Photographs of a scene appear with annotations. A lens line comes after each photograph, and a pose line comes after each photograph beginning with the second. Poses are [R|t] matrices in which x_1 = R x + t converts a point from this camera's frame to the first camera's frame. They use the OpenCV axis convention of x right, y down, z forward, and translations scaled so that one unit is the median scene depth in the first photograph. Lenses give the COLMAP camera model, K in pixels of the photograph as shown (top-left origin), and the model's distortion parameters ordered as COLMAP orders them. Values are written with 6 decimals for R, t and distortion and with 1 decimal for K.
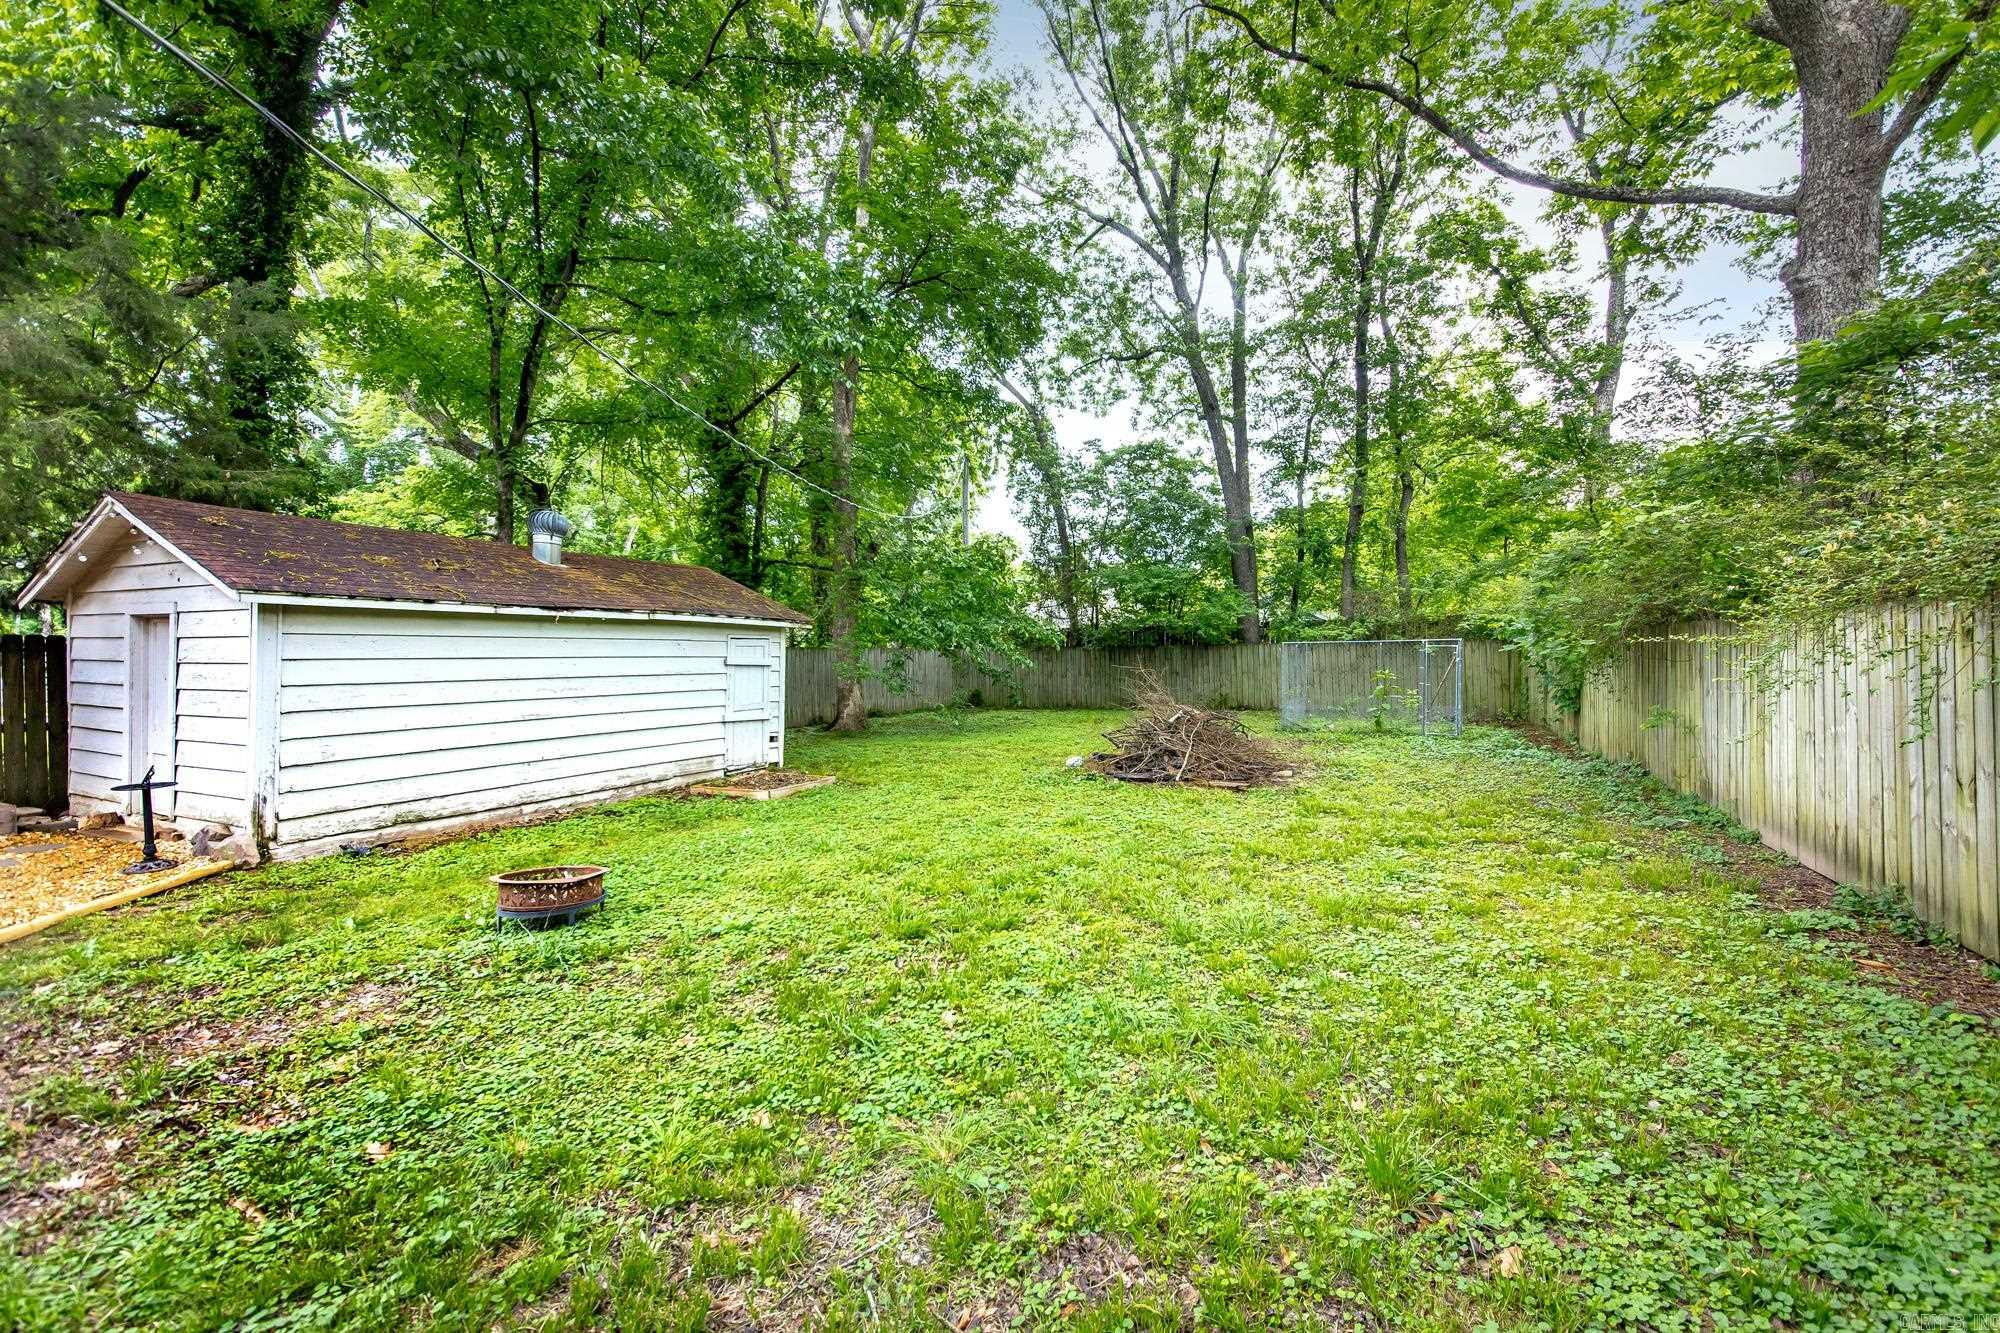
lens RADIAL K [[843.1, 0, 1011.0], [0, 843.1, 658.4], [0, 0, 1]] dist [0.000255, 0.000026]
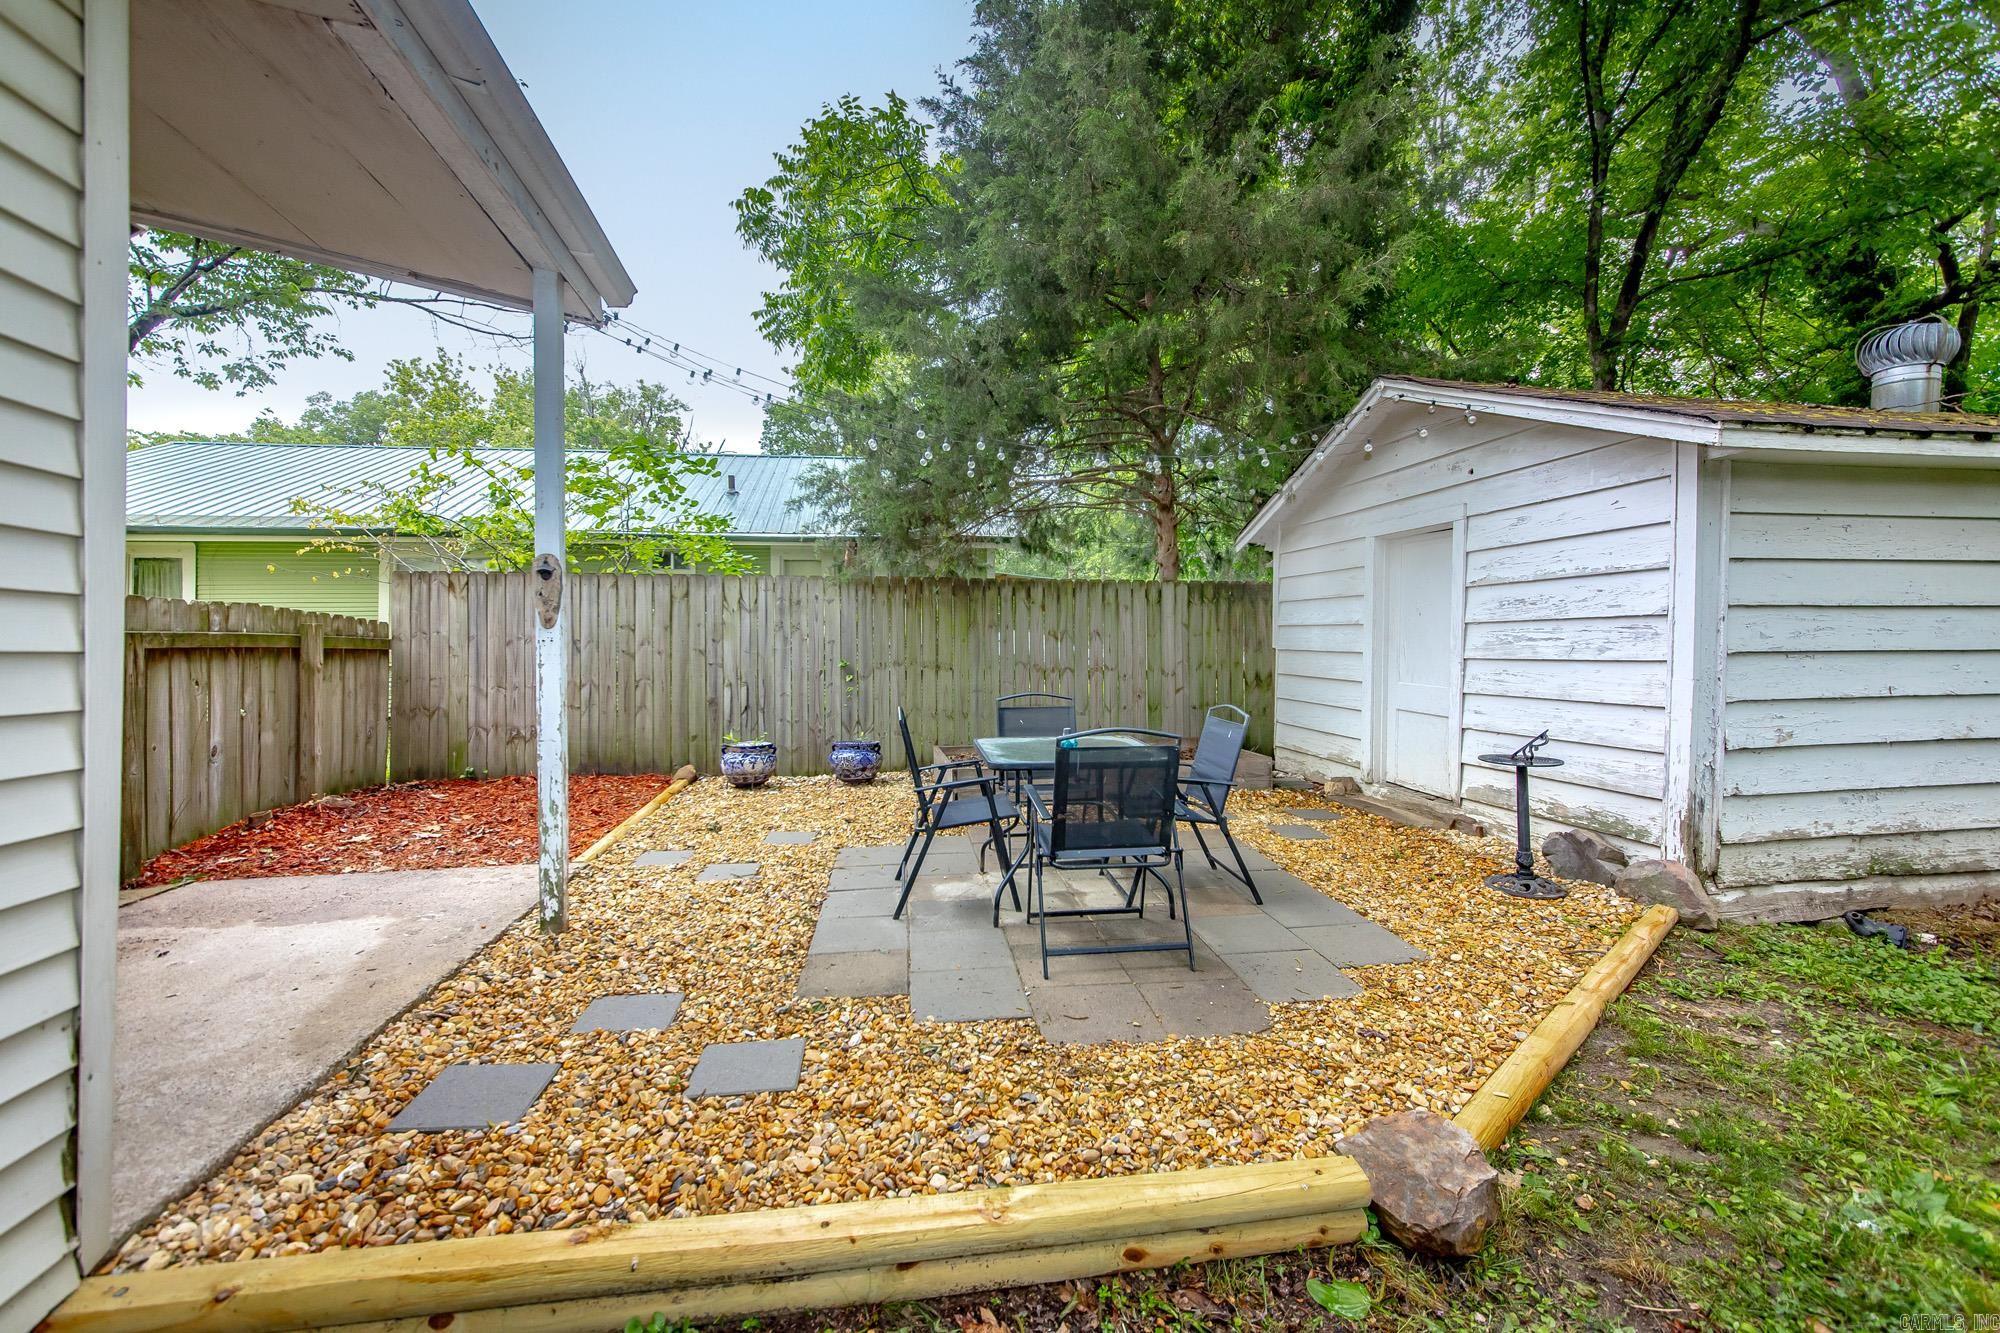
lens RADIAL K [[775.0, 0, 993.1], [0, 775.0, 655.0], [0, 0, 1]] dist [0.001300, 0.000089]
pose [[0.581179, 0.013160, -0.813670, -0.663175], [-0.000541, 0.999875, 0.015785, 0.051424], [0.813776, -0.008733, 0.581113, 0.272900]]
